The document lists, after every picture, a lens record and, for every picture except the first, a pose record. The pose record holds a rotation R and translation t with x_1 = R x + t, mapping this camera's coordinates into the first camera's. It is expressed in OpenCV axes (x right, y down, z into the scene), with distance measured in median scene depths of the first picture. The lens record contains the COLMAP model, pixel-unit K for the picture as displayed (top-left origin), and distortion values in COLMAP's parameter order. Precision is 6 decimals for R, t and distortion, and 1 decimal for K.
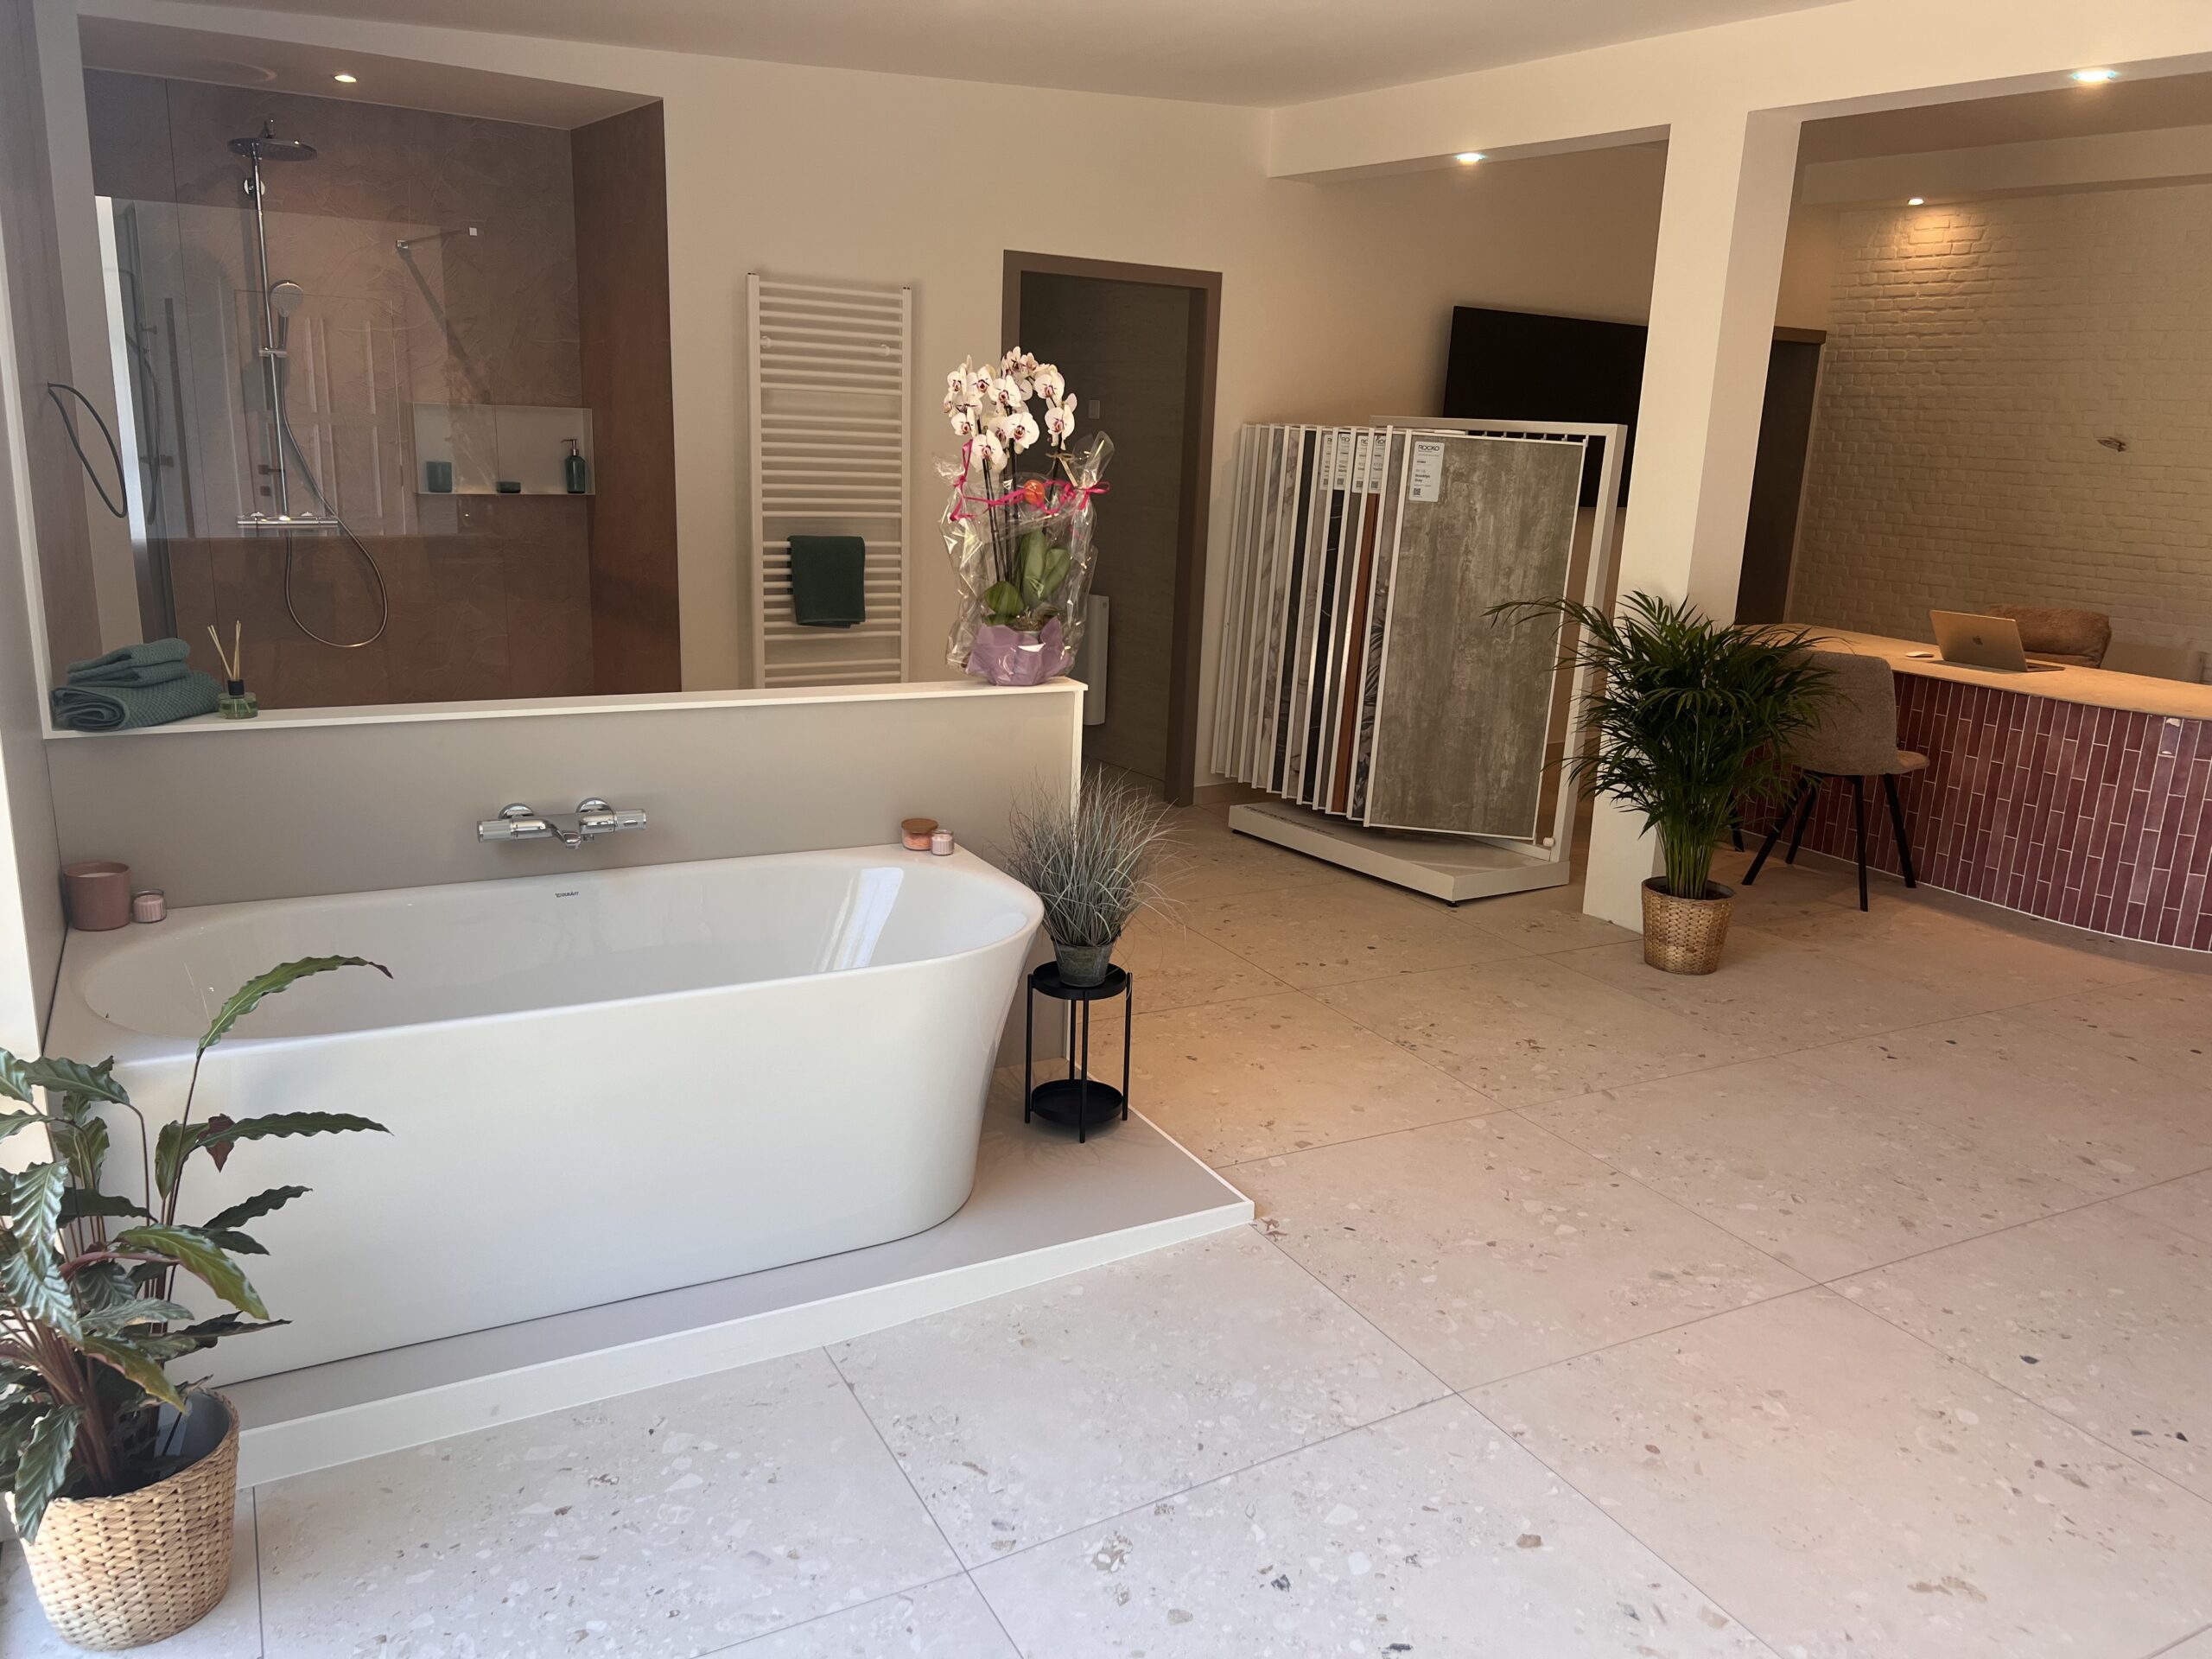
lens RADIAL K [[1679.6, 0, 1110.9], [0, 1679.6, 851.3], [0, 0, 1]] dist [0.034847, -0.021735]
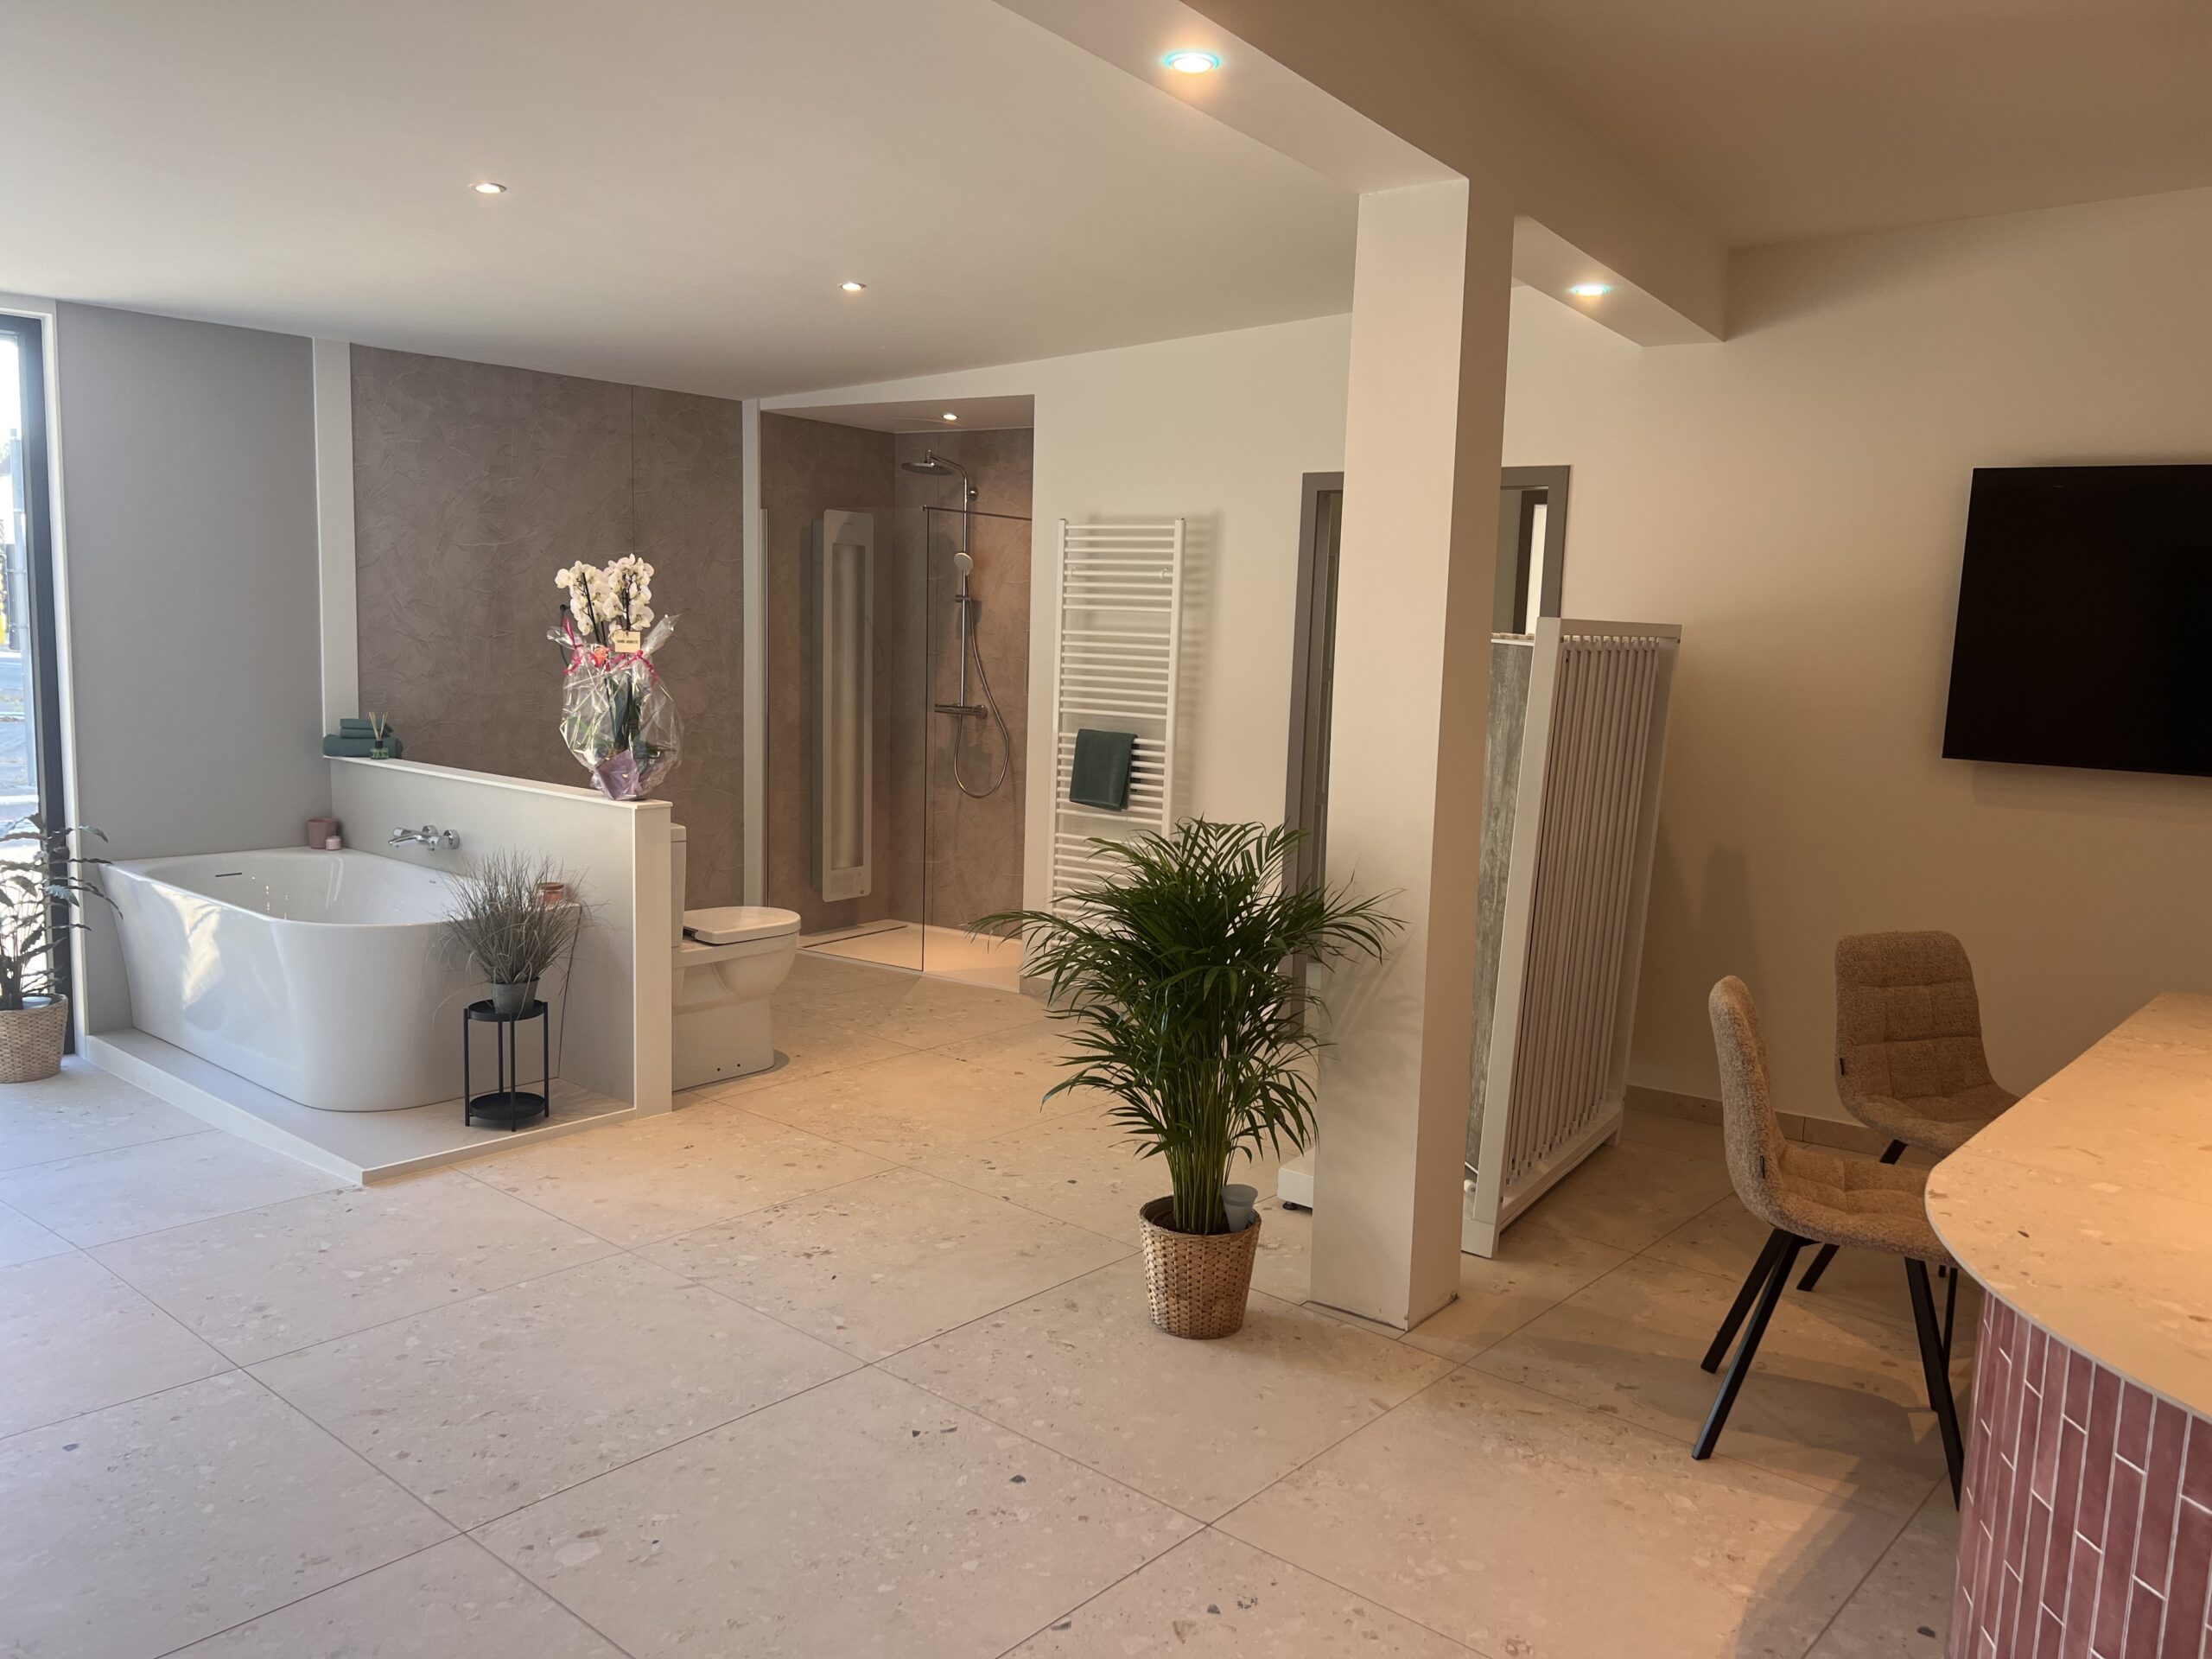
lens RADIAL K [[1679.6, 0, 1106.7], [0, 1679.6, 834.3], [0, 0, 1]] dist [0.034847, -0.021735]
pose [[0.346533, 0.087876, -0.933912, 0.929132], [-0.255179, 0.966887, -0.003707, -0.116802], [0.902662, 0.239600, 0.357483, 0.615036]]
